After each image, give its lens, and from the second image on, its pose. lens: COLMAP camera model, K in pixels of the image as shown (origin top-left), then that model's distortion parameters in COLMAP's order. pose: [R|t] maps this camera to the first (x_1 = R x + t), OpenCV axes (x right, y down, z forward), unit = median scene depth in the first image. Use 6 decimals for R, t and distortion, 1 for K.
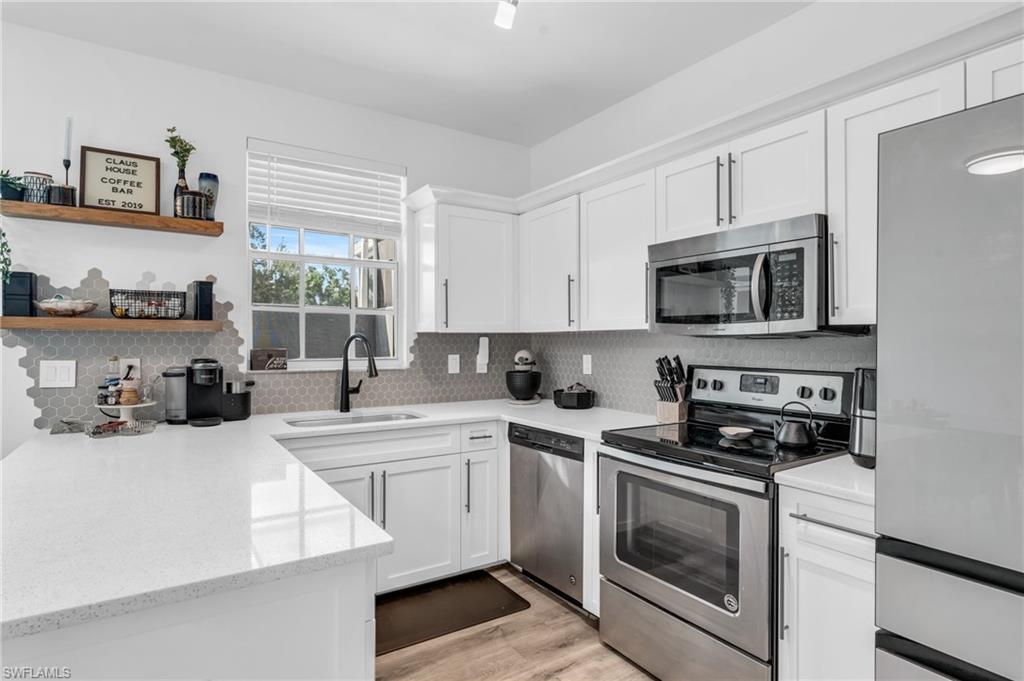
lens RADIAL K [[539.3, 0, 522.2], [0, 539.3, 339.8], [0, 0, 1]] dist [-0.005914, 0.002435]
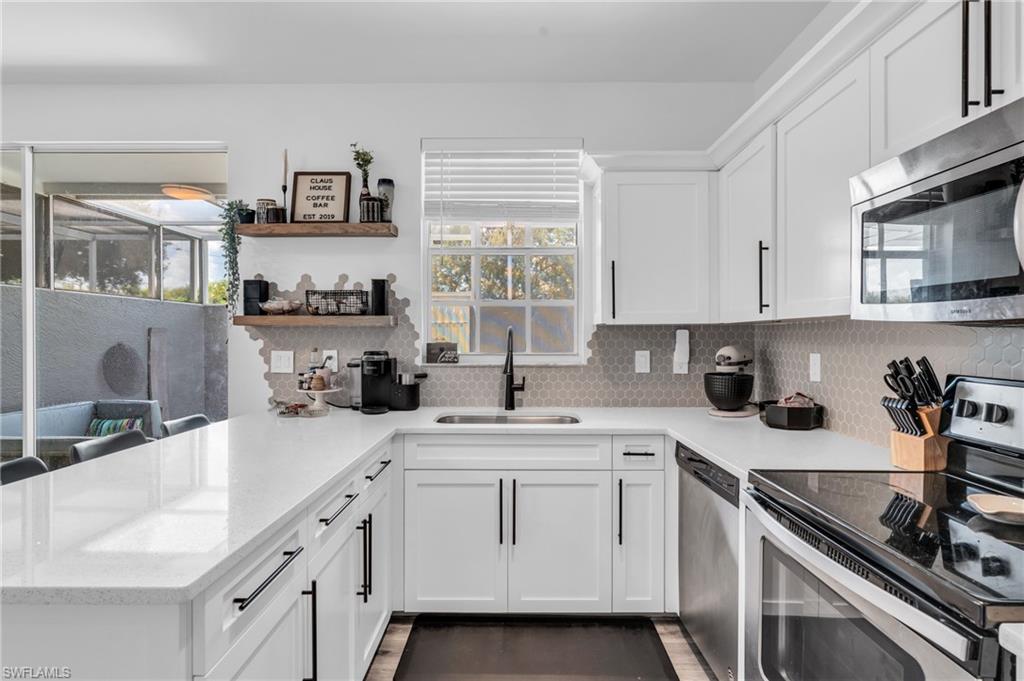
lens RADIAL K [[539.3, 0, 520.3], [0, 539.3, 340.4], [0, 0, 1]] dist [-0.005914, 0.002435]
pose [[0.830085, 0.003420, -0.557627, 0.244956], [0.002548, 0.999947, 0.009926, 0.003264], [0.557631, -0.009660, 0.830032, 0.257844]]
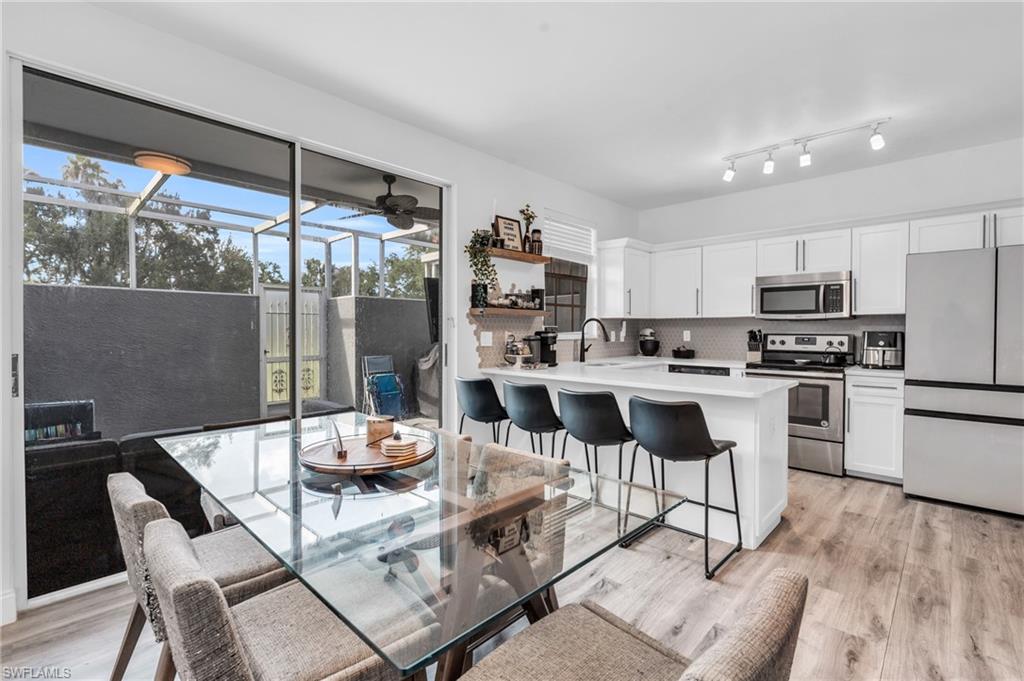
lens RADIAL K [[459.9, 0, 526.7], [0, 459.9, 335.6], [0, 0, 1]] dist [-0.009550, 0.000189]
pose [[0.970757, -0.004617, 0.240019, -1.003694], [0.000520, 0.999853, 0.017129, 0.022263], [-0.240063, -0.016503, 0.970617, -0.507283]]
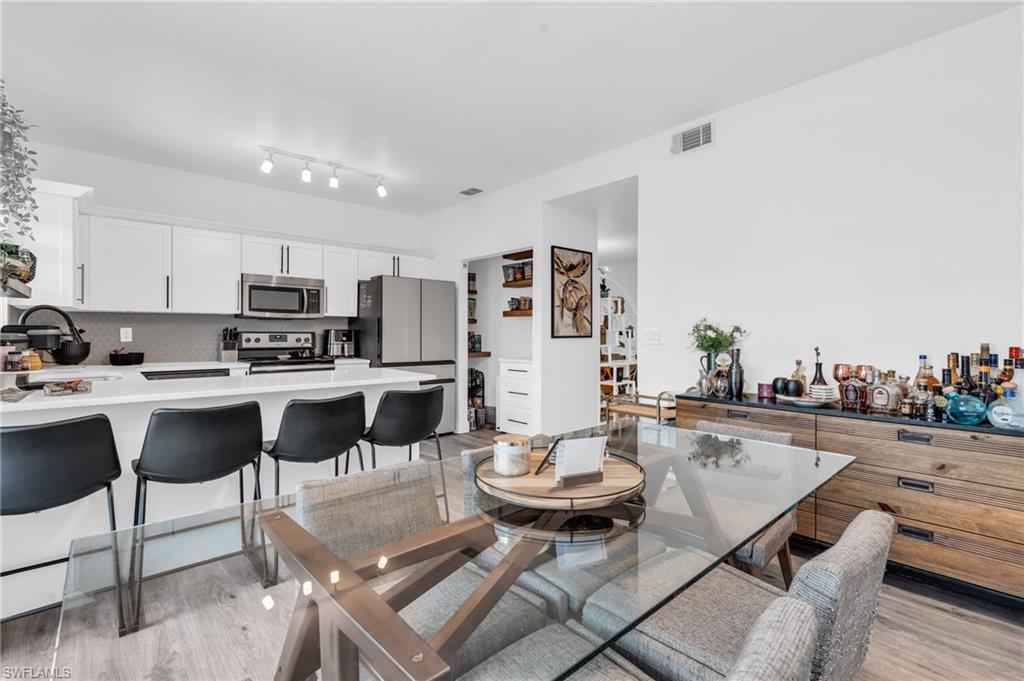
lens RADIAL K [[459.9, 0, 510.4], [0, 459.9, 340.5], [0, 0, 1]] dist [-0.009550, 0.000189]
pose [[-0.146700, -0.026370, 0.988829, -1.531633], [-0.012760, 0.999612, 0.024765, 0.023455], [-0.989099, -0.008985, -0.146980, 0.230580]]
